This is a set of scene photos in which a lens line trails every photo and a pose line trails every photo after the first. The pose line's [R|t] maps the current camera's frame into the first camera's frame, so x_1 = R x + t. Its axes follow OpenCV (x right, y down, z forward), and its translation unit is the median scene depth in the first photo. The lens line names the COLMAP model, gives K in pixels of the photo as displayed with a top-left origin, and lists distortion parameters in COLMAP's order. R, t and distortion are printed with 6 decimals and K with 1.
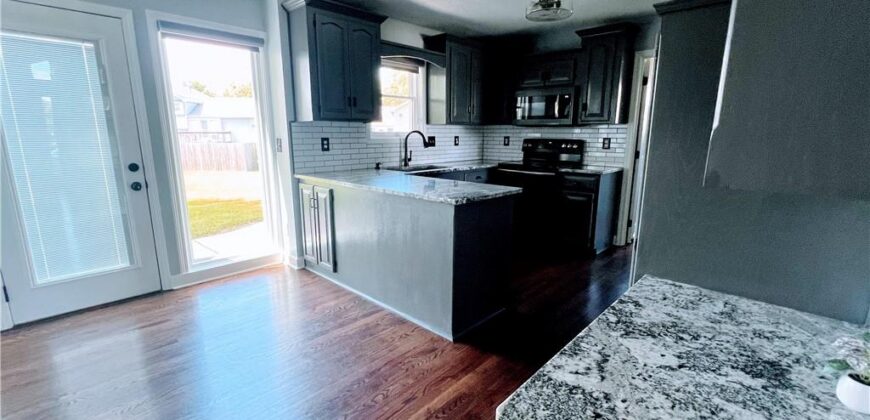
lens RADIAL K [[382.4, 0, 435.0], [0, 382.4, 210.0], [0, 0, 1]] dist [-0.000394, 0.000048]
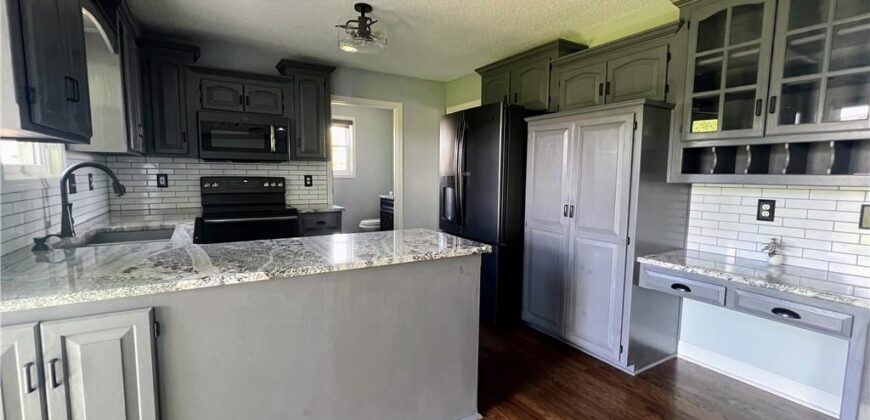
lens RADIAL K [[382.4, 0, 435.0], [0, 382.4, 210.0], [0, 0, 1]] dist [-0.000394, 0.000048]
pose [[0.275184, -0.092260, 0.956954, -0.392491], [0.181448, 0.982480, 0.042544, -0.081983], [-0.944114, 0.161930, 0.287103, 0.418559]]
